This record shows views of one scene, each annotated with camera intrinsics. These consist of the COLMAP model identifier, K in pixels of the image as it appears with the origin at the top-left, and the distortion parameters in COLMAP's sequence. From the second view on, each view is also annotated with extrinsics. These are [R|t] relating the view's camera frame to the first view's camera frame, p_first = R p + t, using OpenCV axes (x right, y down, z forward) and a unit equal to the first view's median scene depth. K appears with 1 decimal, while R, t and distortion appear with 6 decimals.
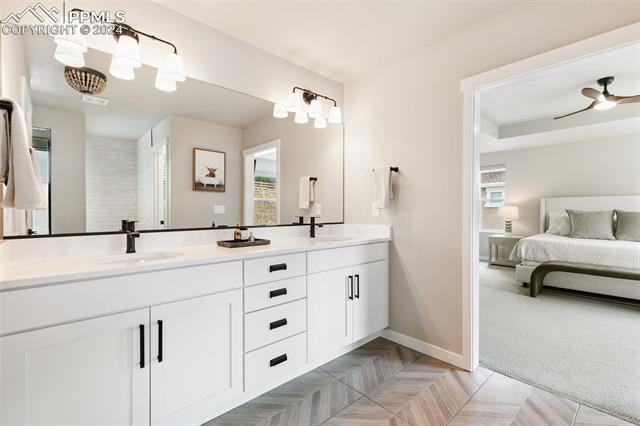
lens RADIAL K [[289.3, 0, 321.5], [0, 289.3, 213.0], [0, 0, 1]] dist [0.005263, -0.000901]
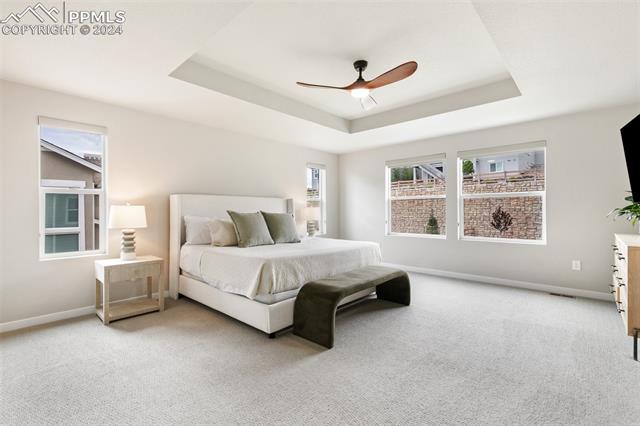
lens RADIAL K [[289.3, 0, 322.4], [0, 289.3, 211.0], [0, 0, 1]] dist [0.005263, -0.000901]
pose [[-0.111955, -0.000260, 0.993713, 0.070853], [0.018403, 0.999828, 0.002335, -0.009822], [-0.993543, 0.018549, -0.111931, 0.872304]]
